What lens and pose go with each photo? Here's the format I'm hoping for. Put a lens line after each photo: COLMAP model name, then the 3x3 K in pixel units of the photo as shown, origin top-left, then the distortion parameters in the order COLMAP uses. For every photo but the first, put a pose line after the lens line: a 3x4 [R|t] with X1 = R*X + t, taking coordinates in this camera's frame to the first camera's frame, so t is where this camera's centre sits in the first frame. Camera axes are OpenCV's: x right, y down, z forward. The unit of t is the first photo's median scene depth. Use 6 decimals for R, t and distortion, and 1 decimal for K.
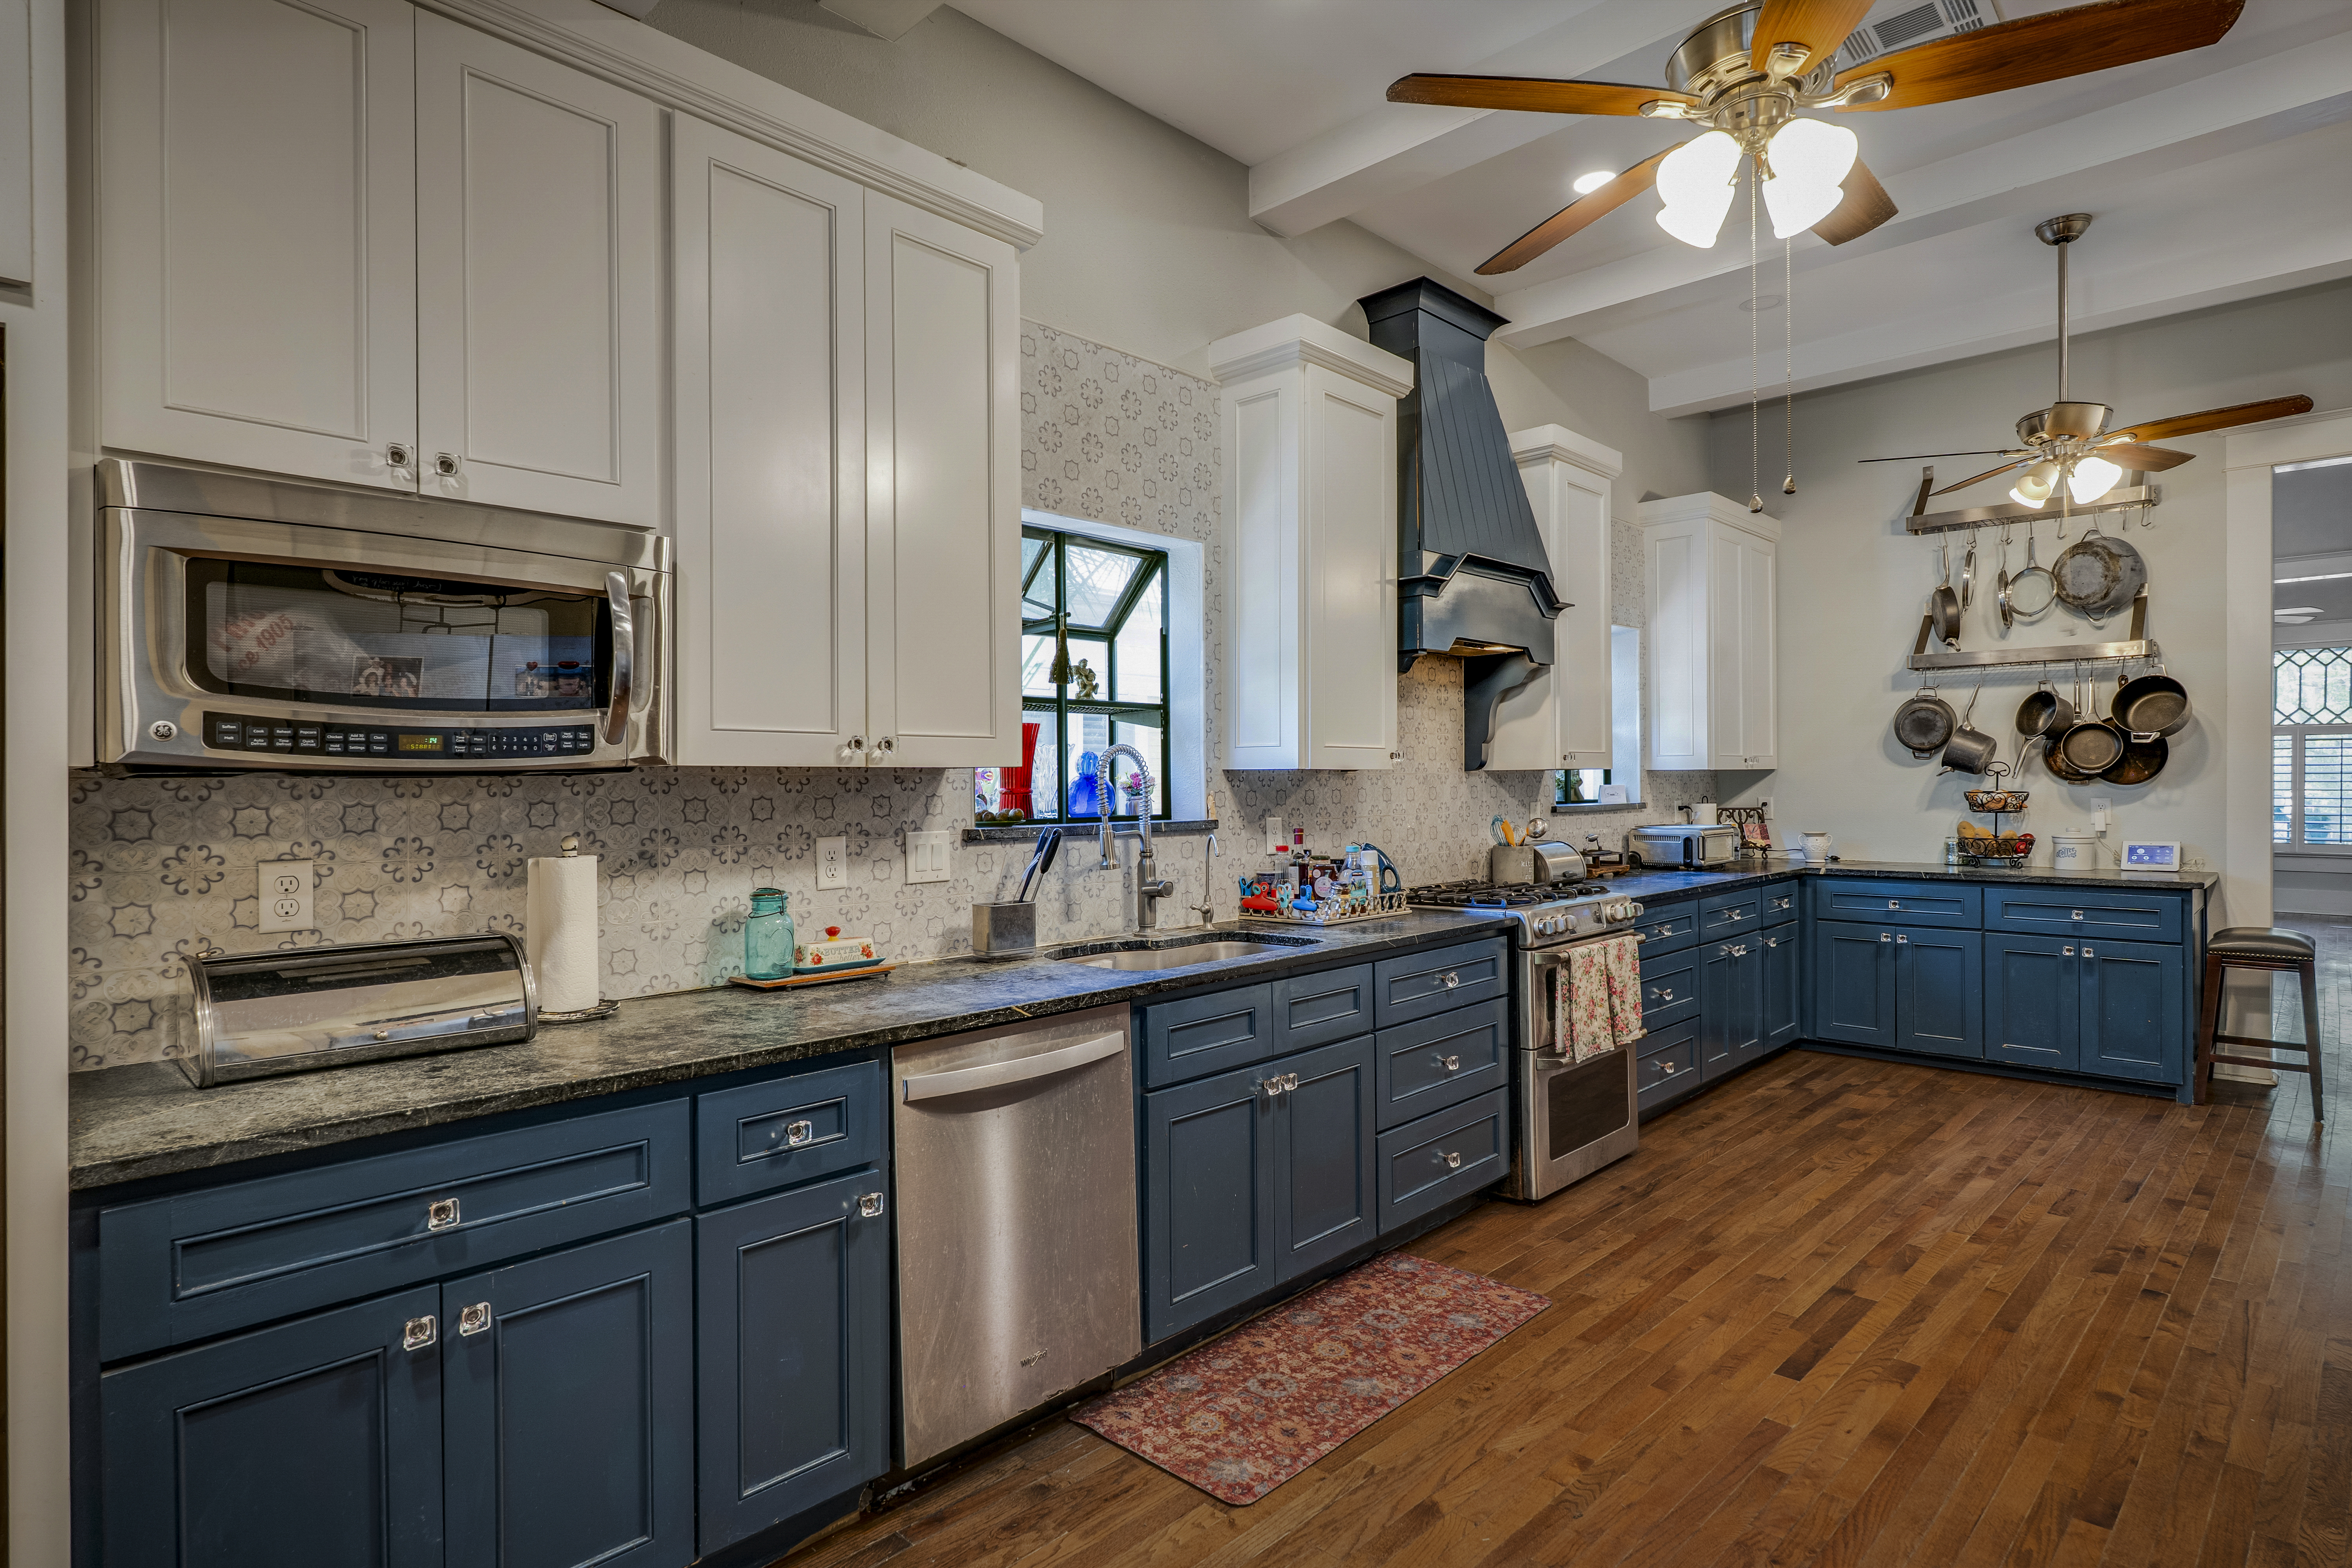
lens RADIAL K [[1233.8, 0, 1176.0], [0, 1233.8, 784.0], [0, 0, 1]] dist [0.028005, 0.000157]
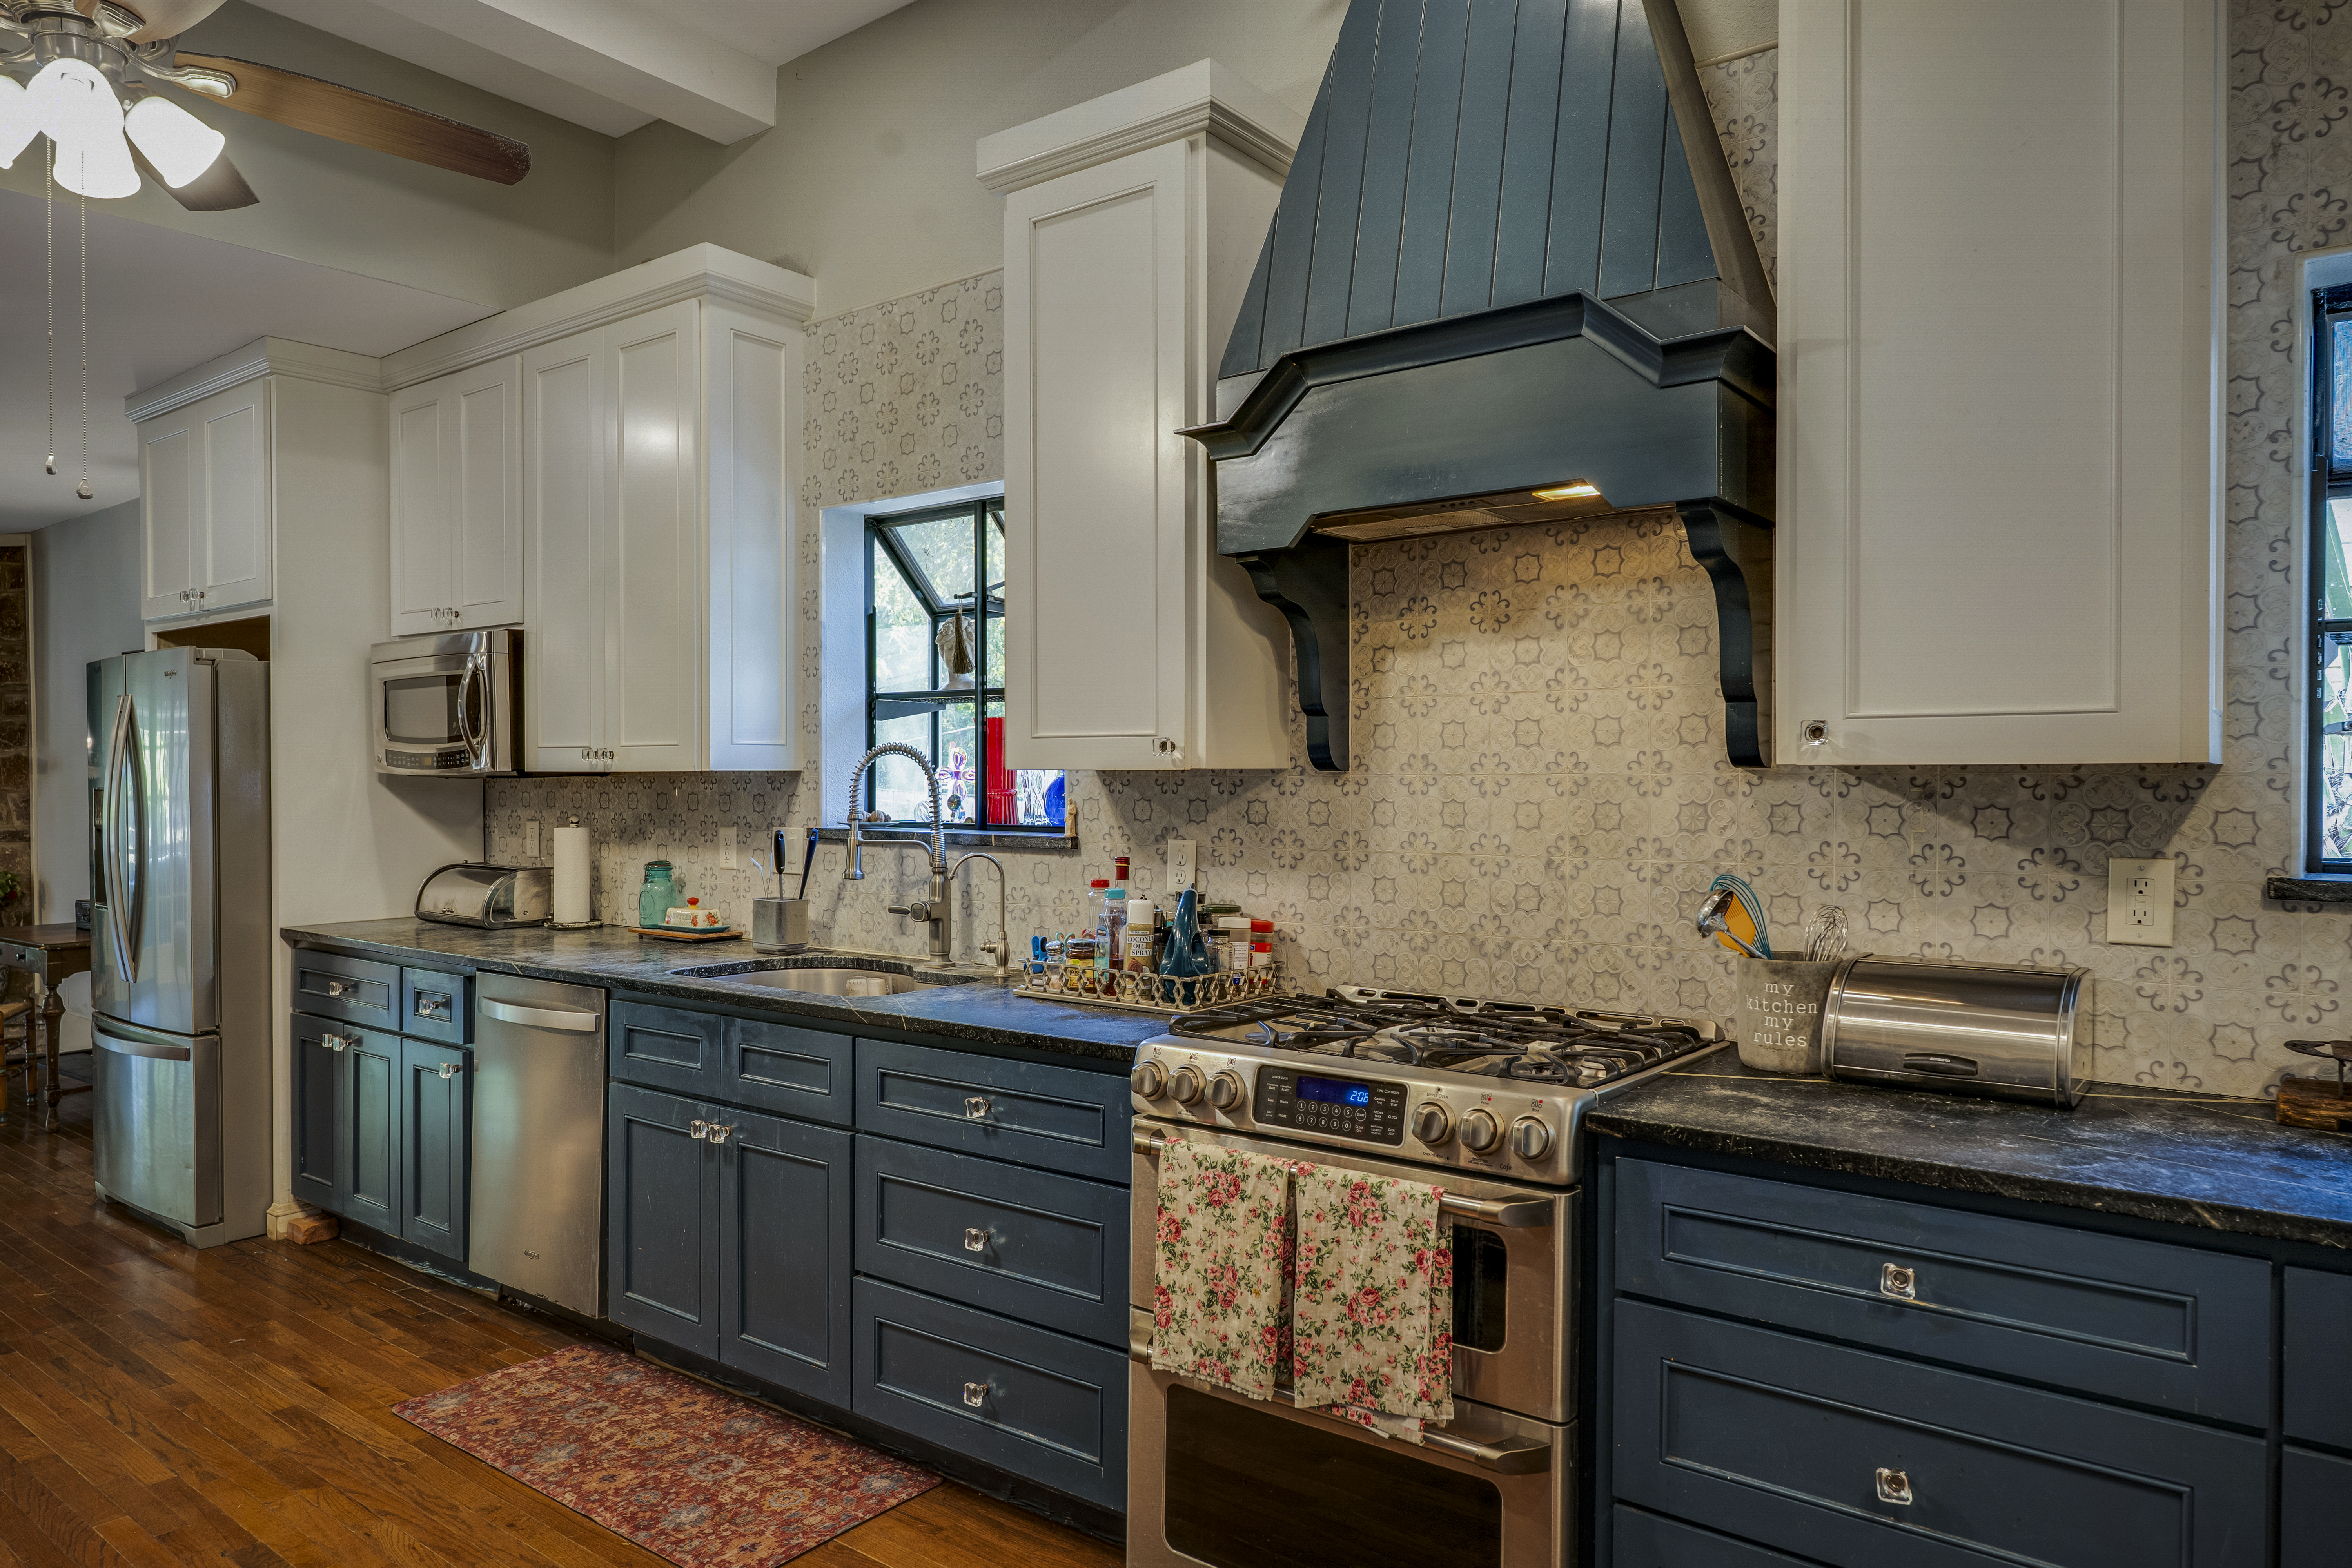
lens RADIAL K [[1478.2, 0, 1176.0], [0, 1478.2, 784.0], [0, 0, 1]] dist [0.005029, -0.000192]
pose [[0.115932, 0.007501, -0.993229, 1.075046], [-0.005966, 0.999959, 0.006855, -0.010659], [0.993239, 0.005131, 0.115972, 1.118206]]
